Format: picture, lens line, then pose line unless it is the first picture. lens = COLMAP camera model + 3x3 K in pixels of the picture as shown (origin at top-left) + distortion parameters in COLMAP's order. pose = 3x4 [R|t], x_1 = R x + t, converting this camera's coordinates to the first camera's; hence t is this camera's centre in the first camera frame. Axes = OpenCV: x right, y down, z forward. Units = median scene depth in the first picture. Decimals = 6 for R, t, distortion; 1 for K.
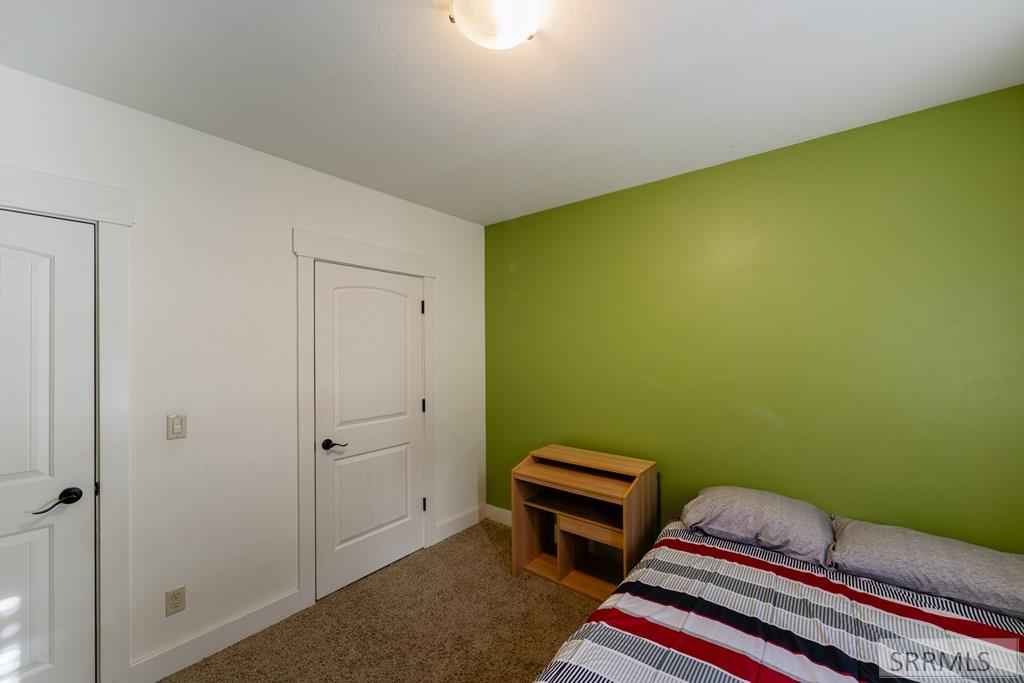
lens RADIAL K [[409.8, 0, 514.0], [0, 409.8, 343.9], [0, 0, 1]] dist [-0.006854, -0.000146]
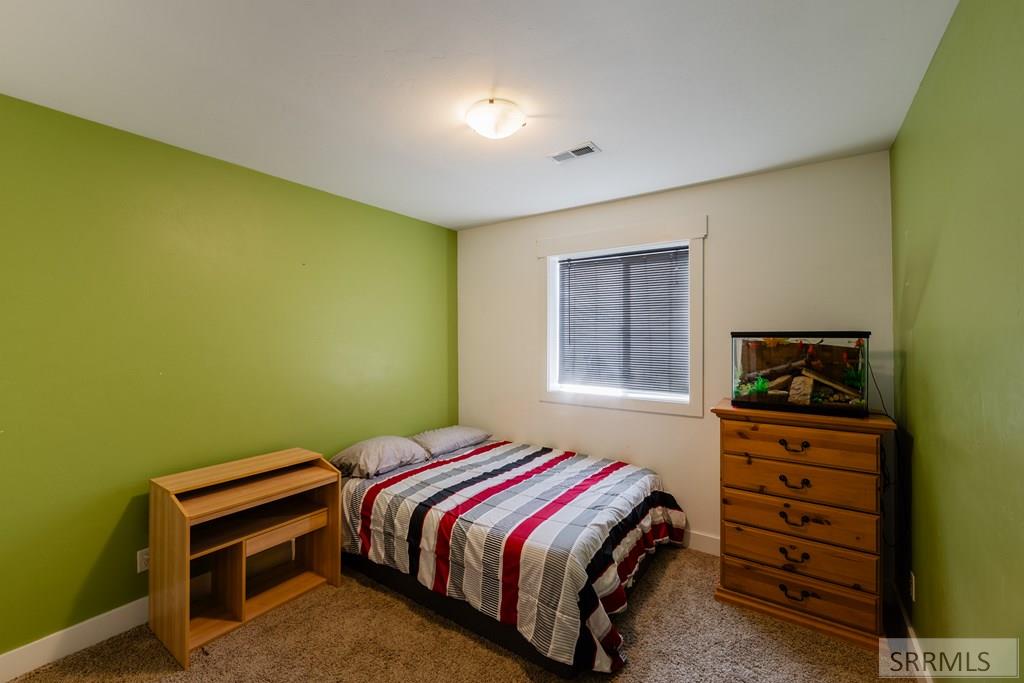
lens RADIAL K [[409.8, 0, 511.6], [0, 409.8, 341.5], [0, 0, 1]] dist [-0.006854, -0.000146]
pose [[-0.099600, 0.009178, 0.994985, -1.020684], [-0.011559, 0.999879, -0.010381, 0.020546], [-0.994960, -0.012535, -0.099482, 0.723783]]
